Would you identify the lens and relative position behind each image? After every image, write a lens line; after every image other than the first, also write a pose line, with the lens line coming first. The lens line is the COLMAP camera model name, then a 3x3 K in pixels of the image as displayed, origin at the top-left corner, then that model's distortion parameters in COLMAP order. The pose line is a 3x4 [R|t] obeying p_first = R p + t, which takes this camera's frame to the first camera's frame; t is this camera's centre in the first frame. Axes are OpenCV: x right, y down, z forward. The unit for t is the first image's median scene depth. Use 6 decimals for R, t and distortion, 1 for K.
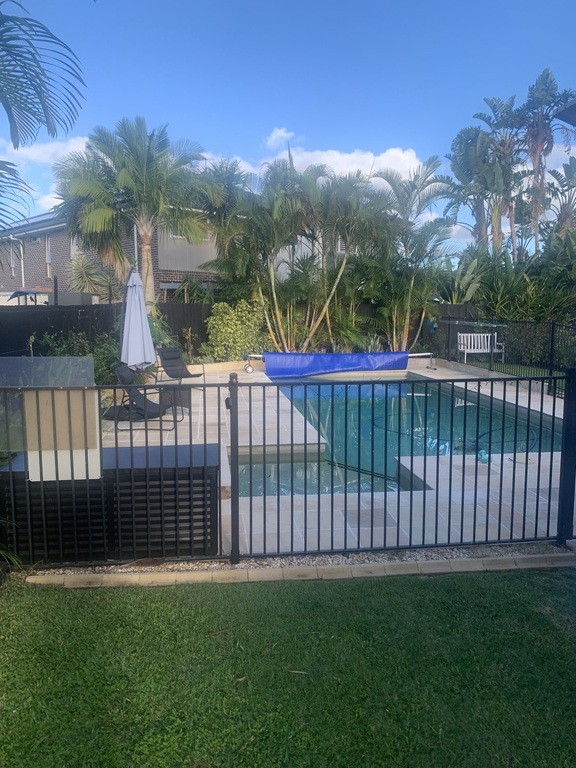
lens RADIAL K [[589.5, 0, 290.5], [0, 589.5, 383.8], [0, 0, 1]] dist [0.003080, 0.002880]
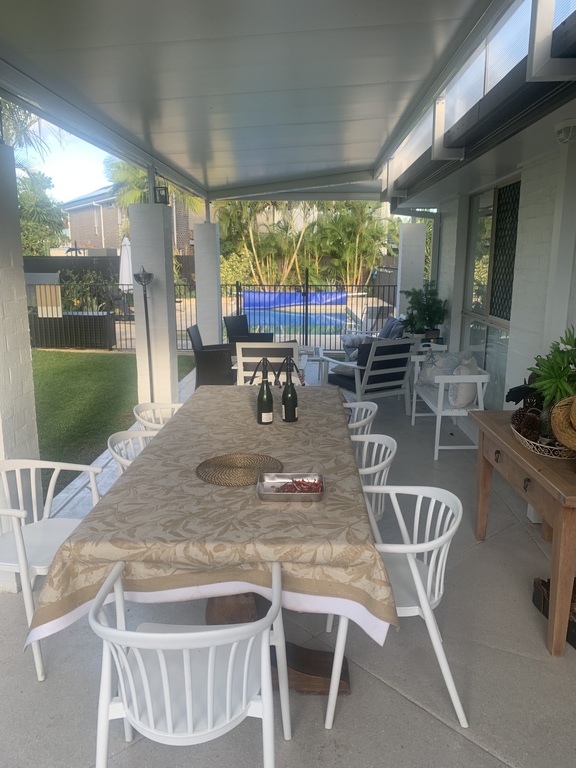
lens RADIAL K [[589.5, 0, 283.9], [0, 589.5, 384.3], [0, 0, 1]] dist [0.003080, 0.002880]
pose [[0.985656, 0.033875, -0.165330, 0.305325], [-0.021039, 0.996670, 0.078781, 0.060240], [0.167448, -0.074172, 0.983087, -0.411333]]
